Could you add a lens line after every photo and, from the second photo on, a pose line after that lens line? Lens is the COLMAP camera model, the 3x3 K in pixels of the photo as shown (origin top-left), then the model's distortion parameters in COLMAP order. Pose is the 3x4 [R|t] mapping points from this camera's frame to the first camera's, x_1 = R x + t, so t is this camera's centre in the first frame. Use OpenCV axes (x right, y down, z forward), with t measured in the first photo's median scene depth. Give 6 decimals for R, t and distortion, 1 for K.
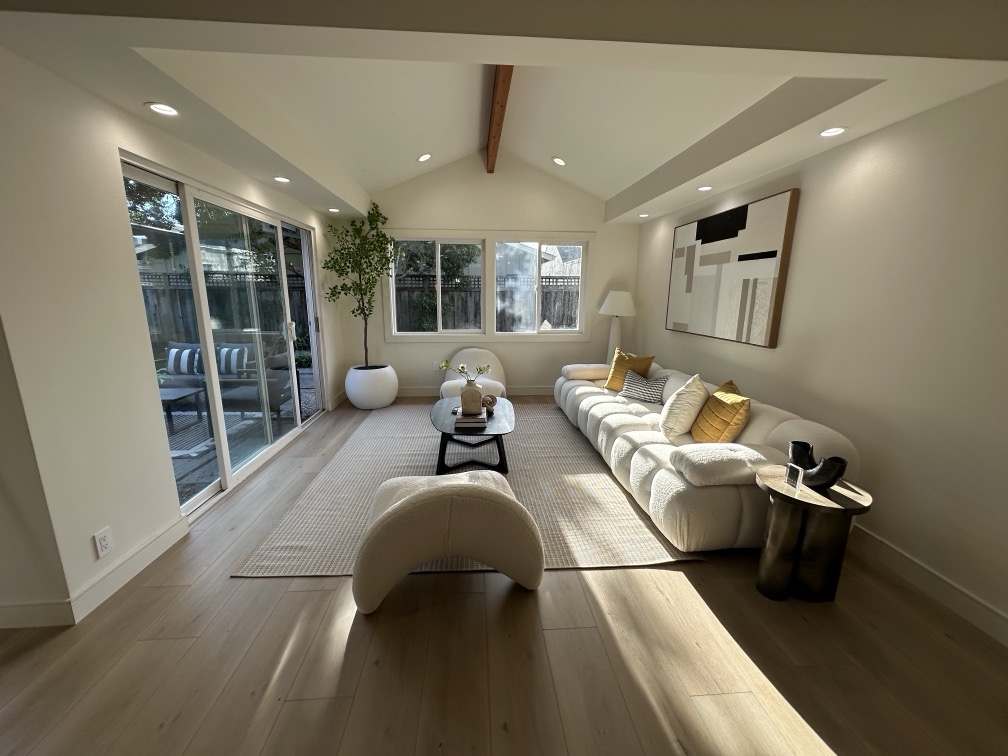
lens RADIAL K [[402.7, 0, 502.7], [0, 402.7, 377.6], [0, 0, 1]] dist [0.000094, 0.000057]
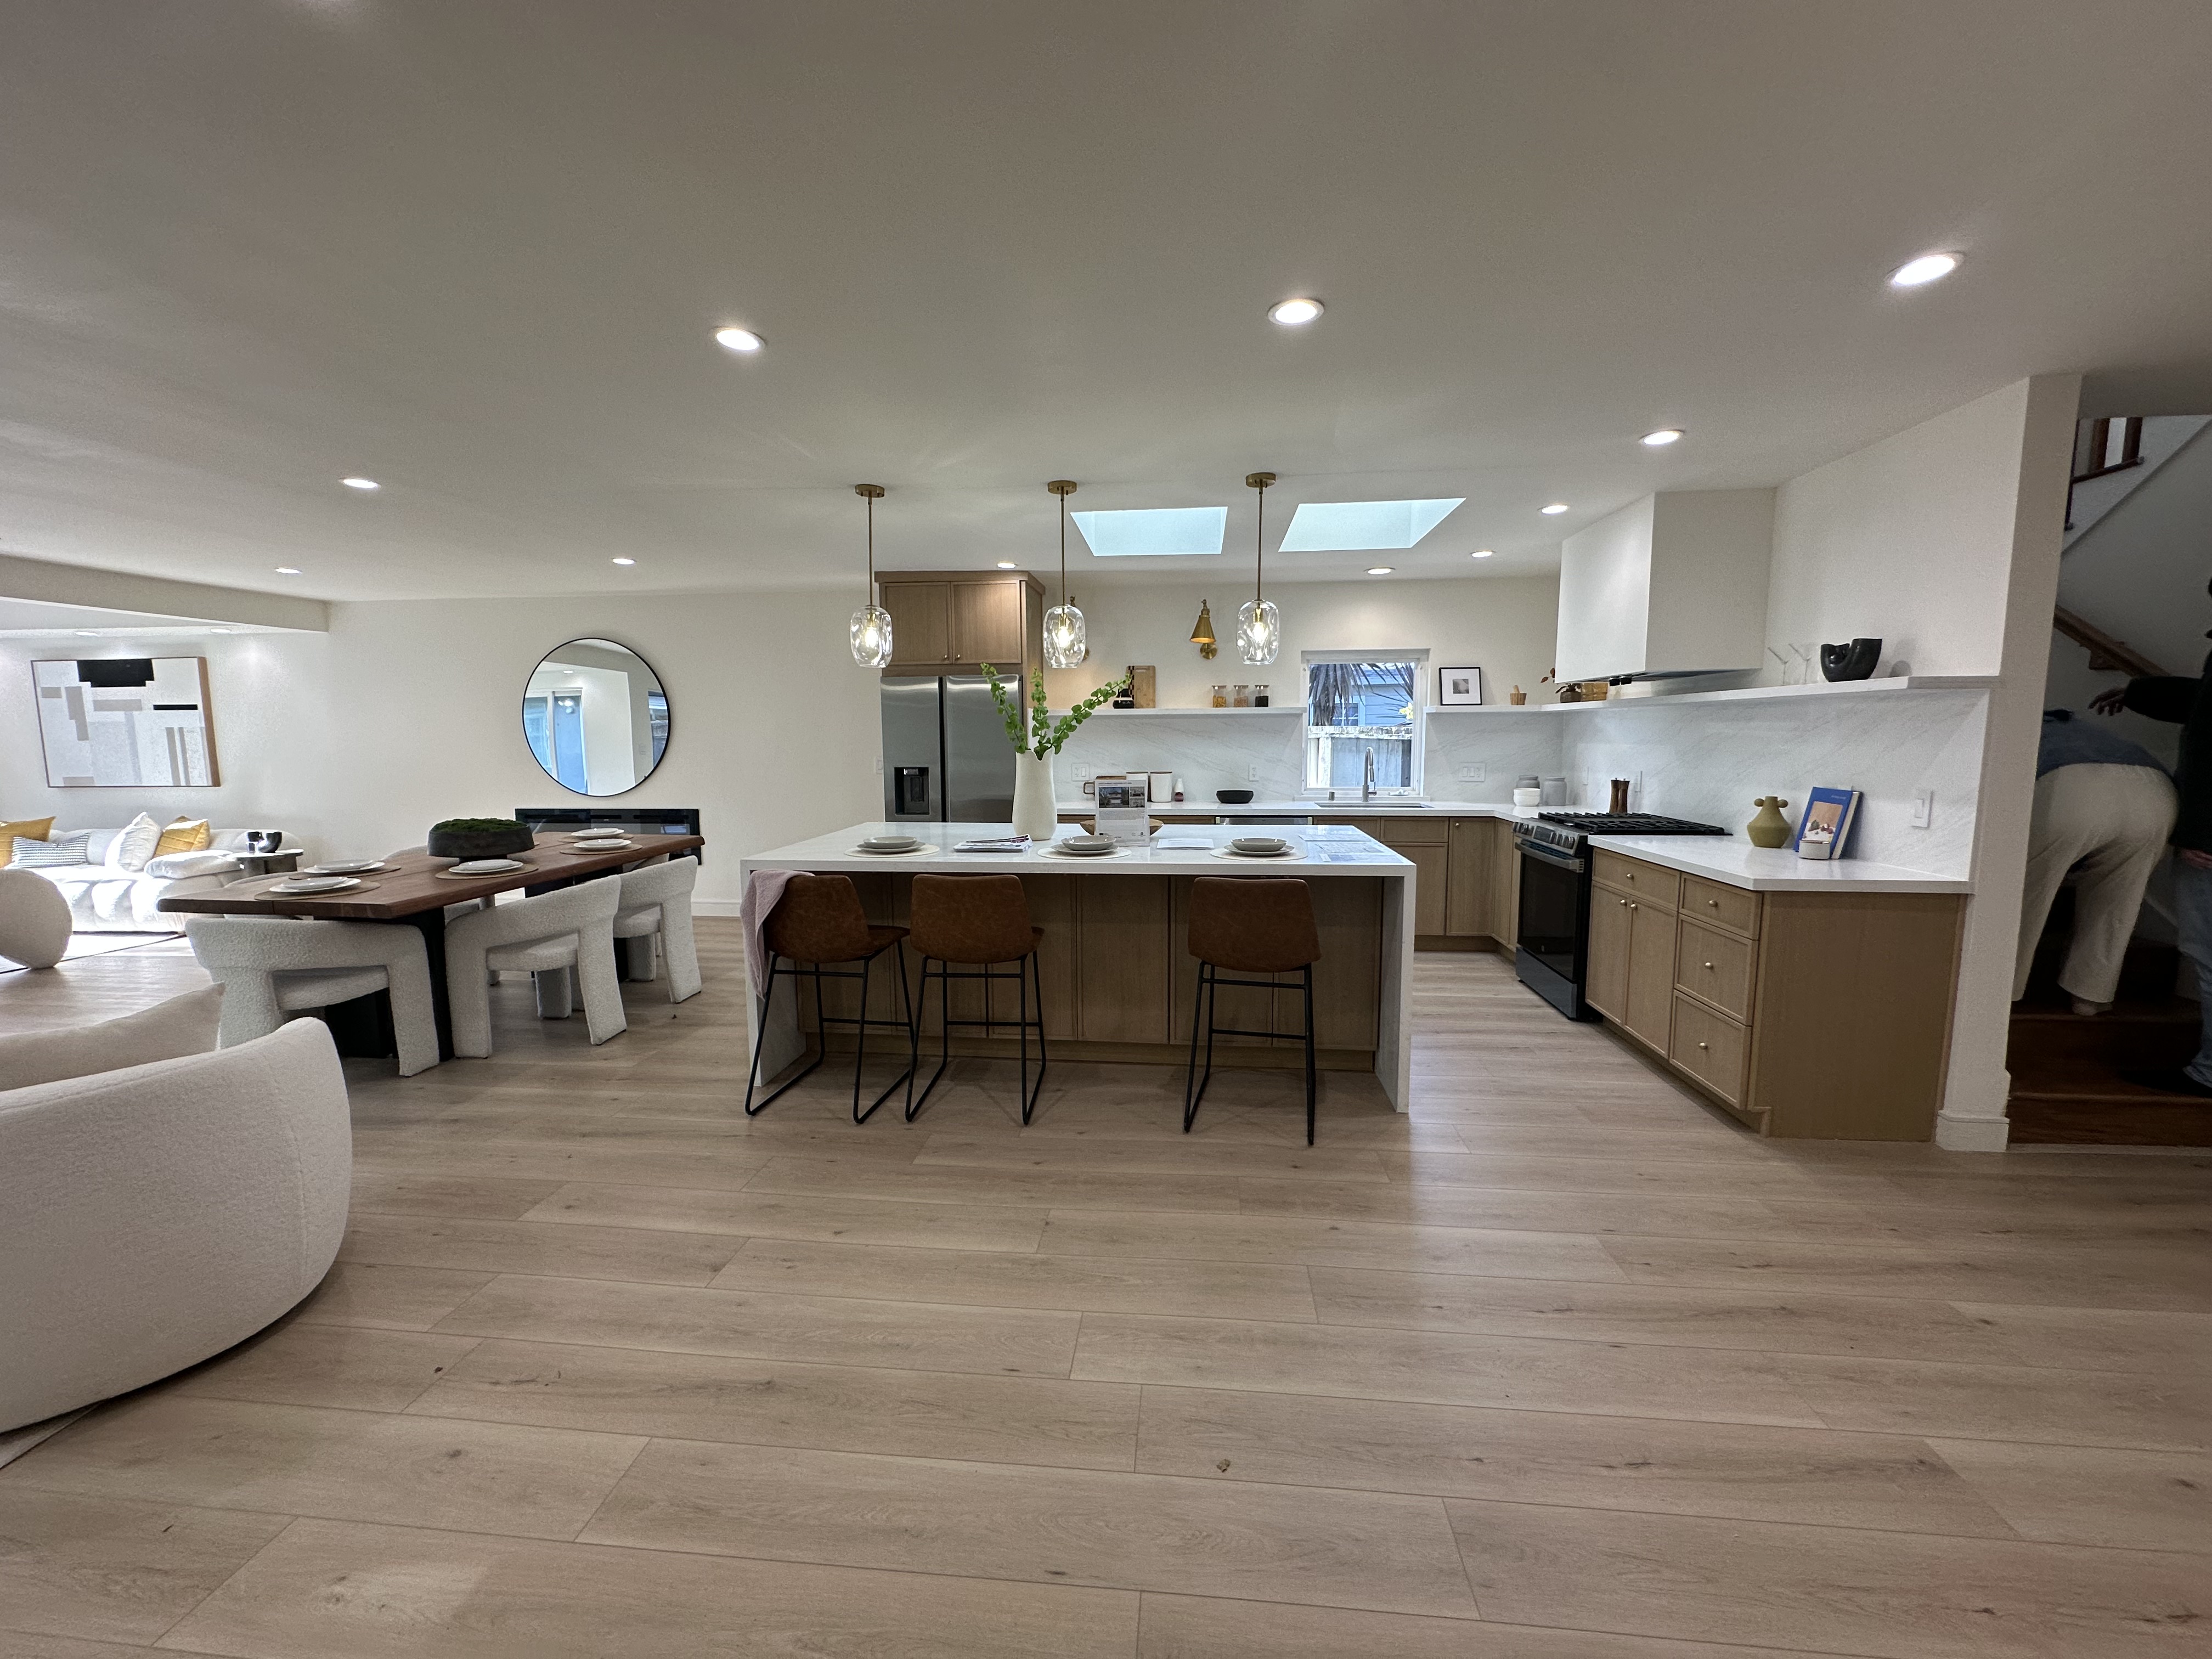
lens RADIAL K [[883.6, 0, 1104.6], [0, 883.6, 824.5], [0, 0, 1]] dist [0.000094, 0.000057]
pose [[0.188568, -0.118563, 0.974877, -1.180758], [0.210294, 0.974534, 0.077845, 0.327193], [-0.959280, 0.190331, 0.208699, -1.727553]]
